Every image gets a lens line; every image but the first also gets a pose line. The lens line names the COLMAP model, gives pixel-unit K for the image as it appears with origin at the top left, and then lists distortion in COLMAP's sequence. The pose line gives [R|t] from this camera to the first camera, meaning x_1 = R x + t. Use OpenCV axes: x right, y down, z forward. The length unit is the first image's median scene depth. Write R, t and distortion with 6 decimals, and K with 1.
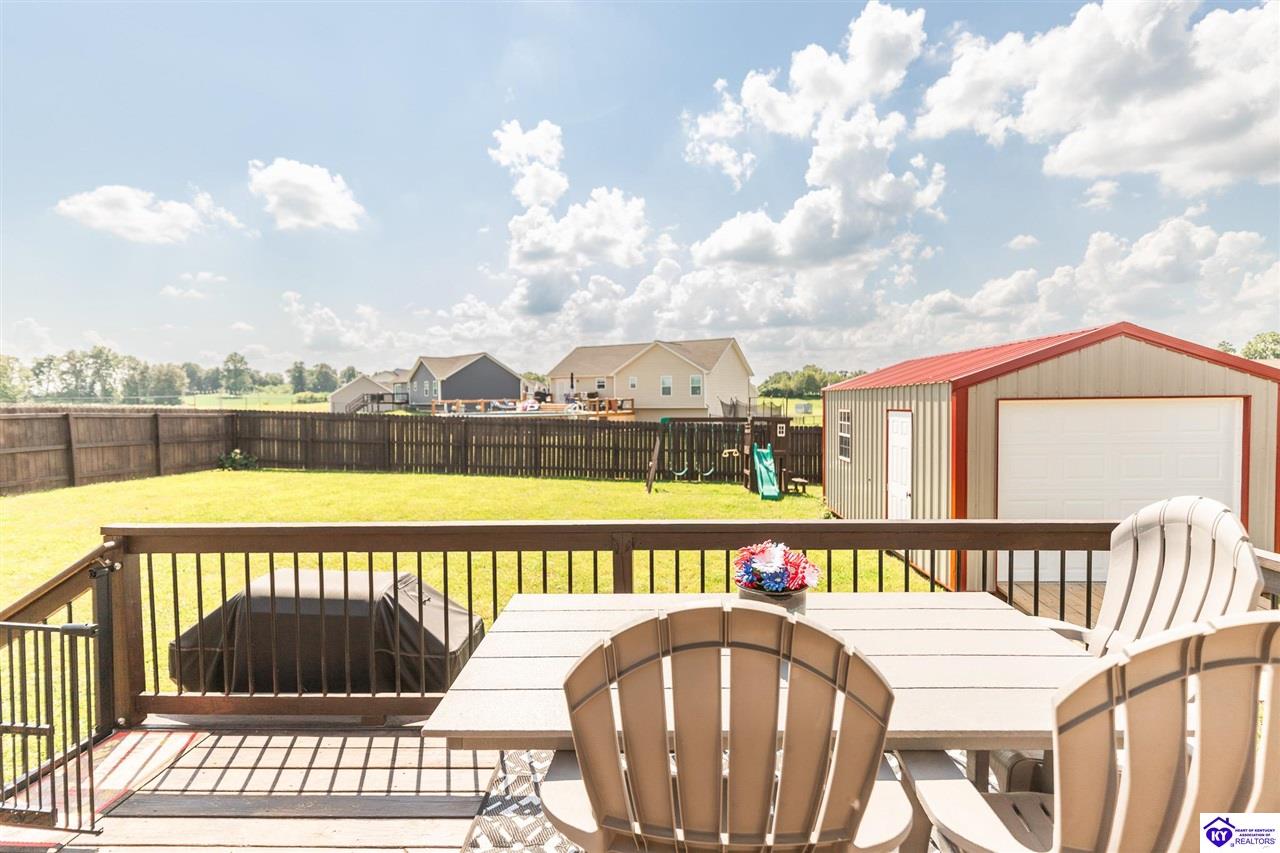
lens RADIAL K [[618.2, 0, 641.7], [0, 618.2, 418.1], [0, 0, 1]] dist [0.002803, -0.000475]
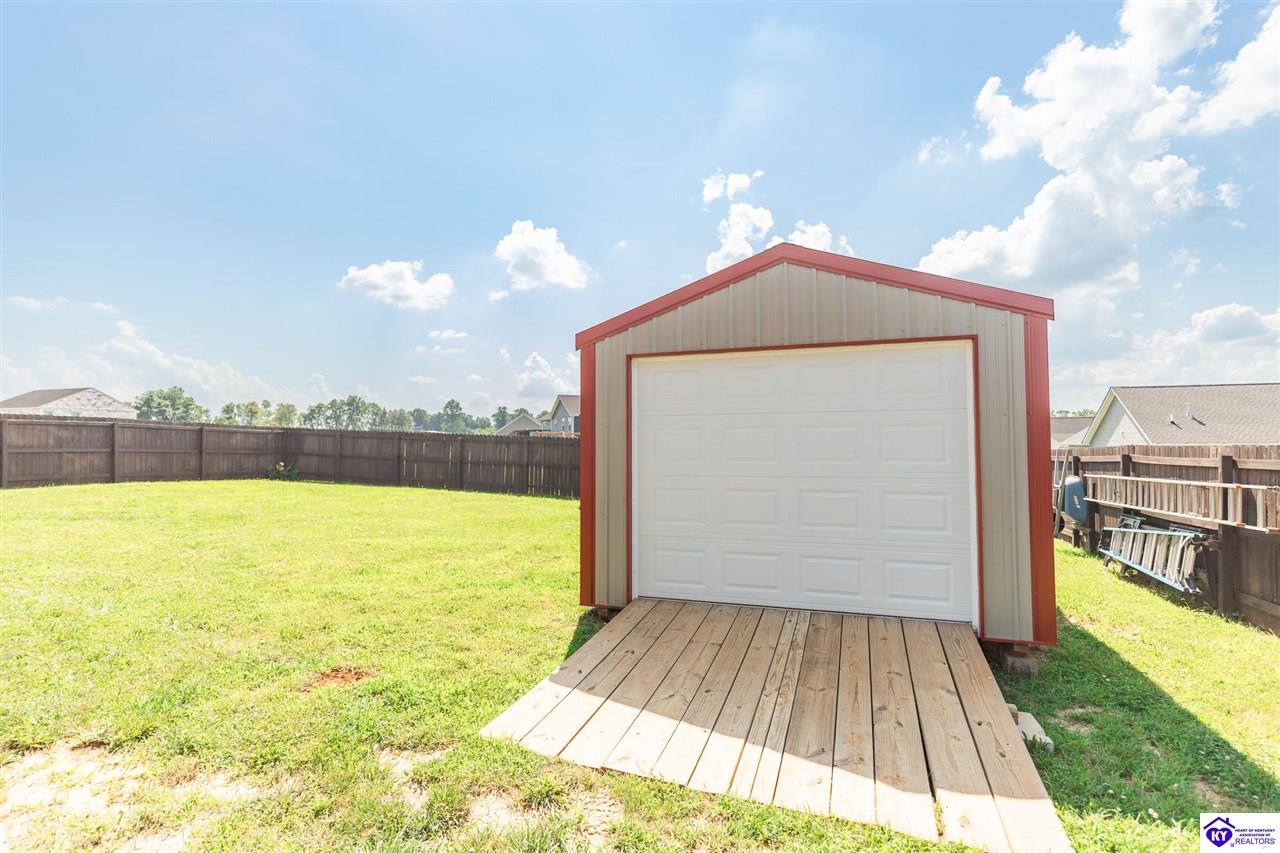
lens RADIAL K [[618.2, 0, 648.6], [0, 618.2, 432.0], [0, 0, 1]] dist [0.002803, -0.000475]
pose [[0.957546, -0.000250, -0.288282, 0.077875], [-0.013764, 0.998820, -0.046584, 0.009504], [0.287953, 0.048574, 0.956412, 0.025324]]
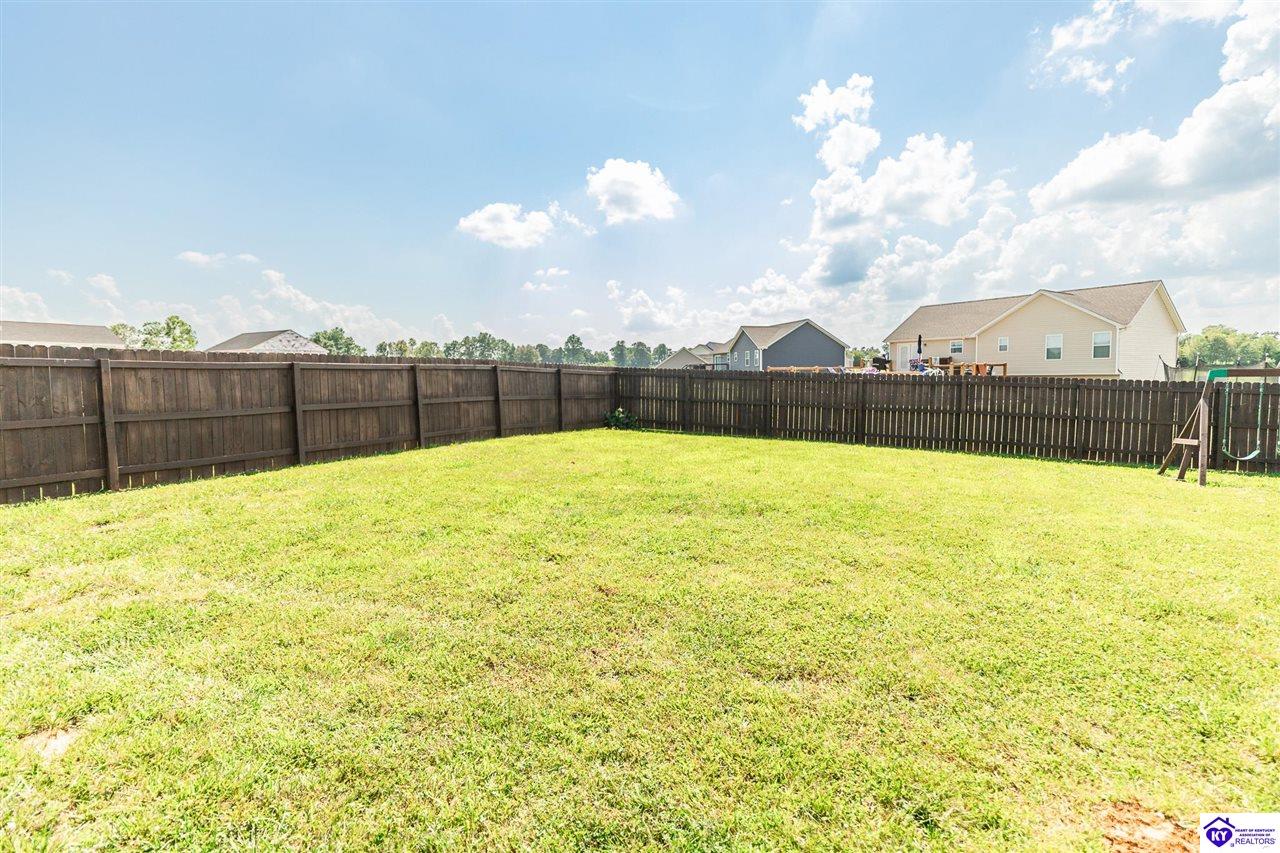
lens RADIAL K [[618.2, 0, 642.1], [0, 618.2, 388.4], [0, 0, 1]] dist [0.002803, -0.000475]
pose [[0.894003, 0.005453, -0.448028, -0.045037], [-0.008992, 0.999943, -0.005772, 0.006070], [0.447971, 0.009189, 0.894001, 0.034344]]
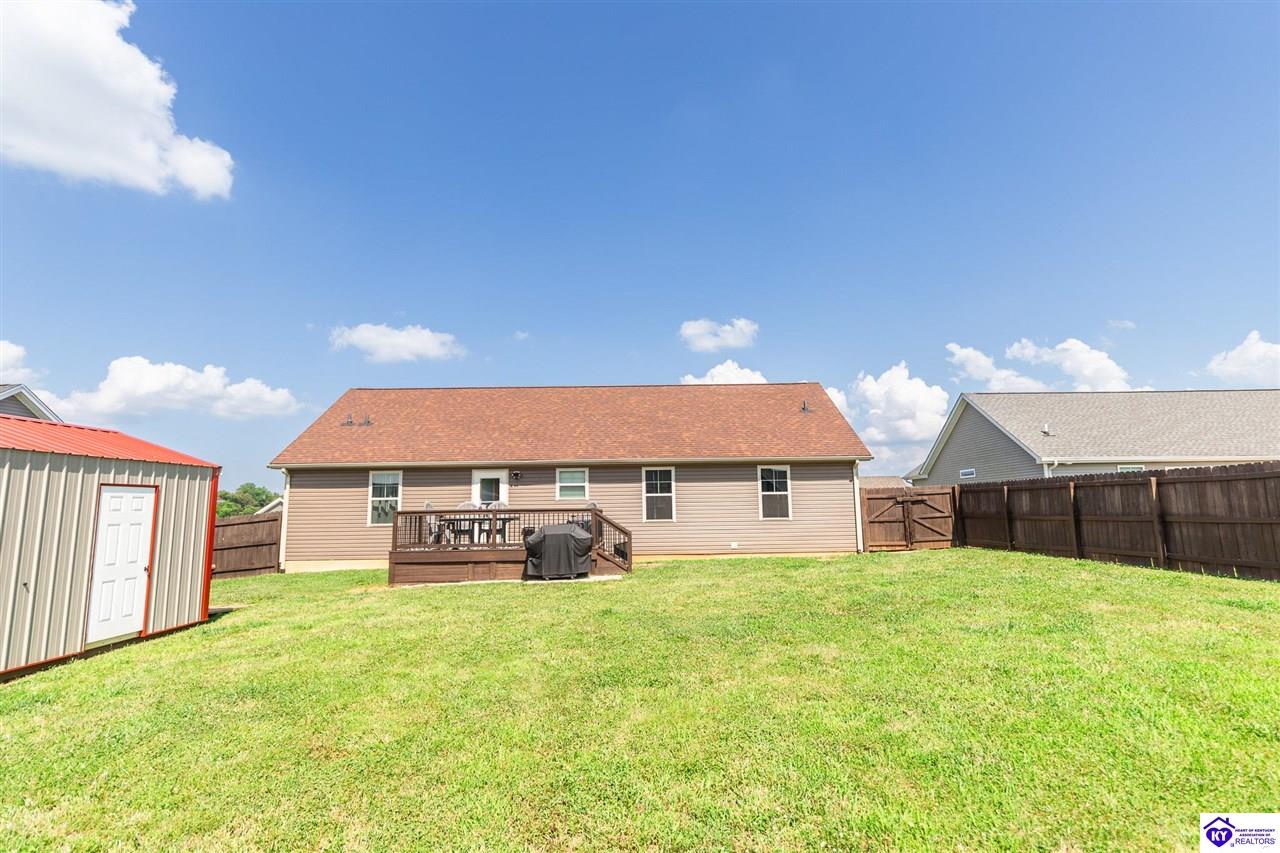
lens RADIAL K [[618.2, 0, 642.1], [0, 618.2, 423.1], [0, 0, 1]] dist [0.002803, -0.000475]
pose [[-0.997451, 0.015076, -0.069751, -0.033856], [0.022704, 0.993683, -0.109901, 0.001877], [0.067653, -0.111204, -0.991492, 0.230658]]
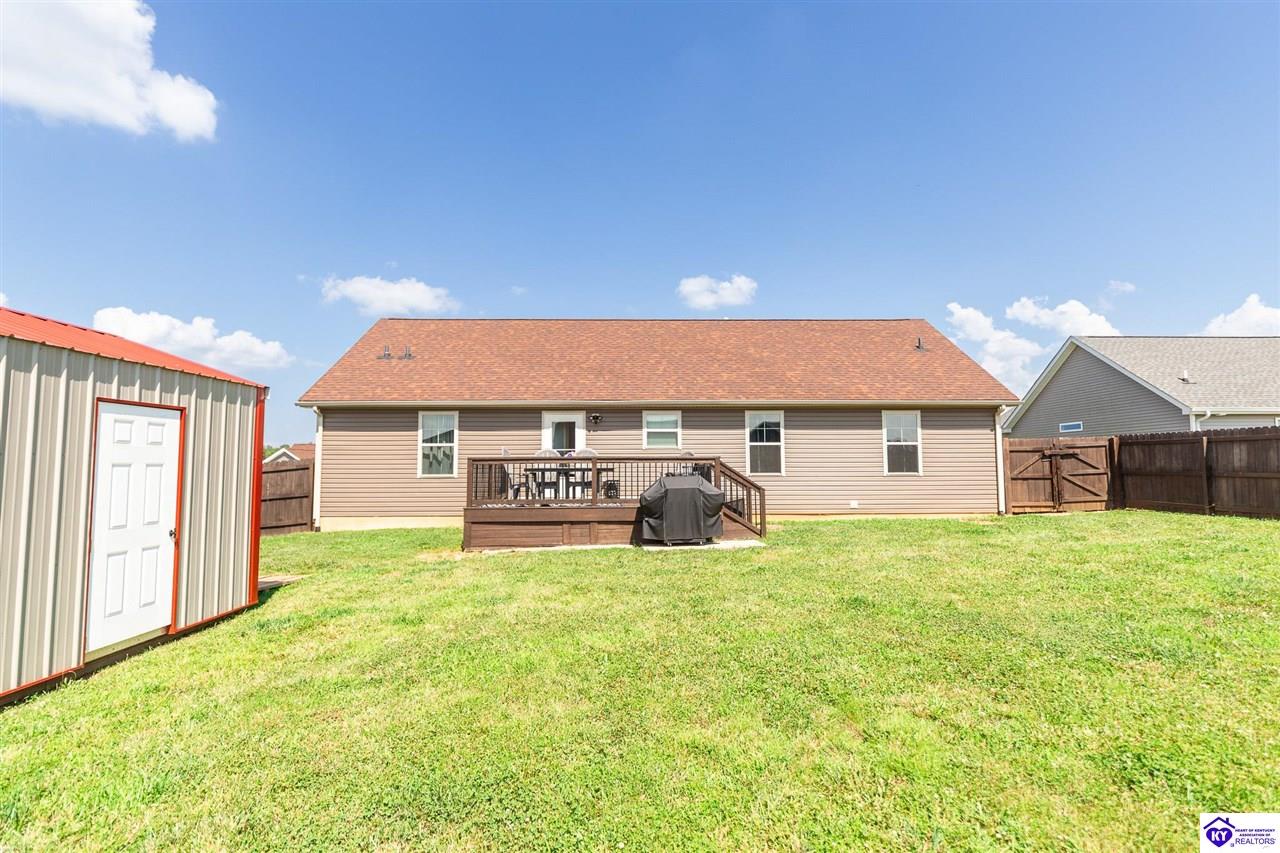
lens RADIAL K [[618.2, 0, 641.0], [0, 618.2, 421.2], [0, 0, 1]] dist [0.002803, -0.000475]
pose [[-0.997077, 0.008120, -0.075976, -0.002394], [0.011496, 0.998961, -0.044109, 0.004316], [0.075538, -0.044853, -0.996134, 0.189432]]
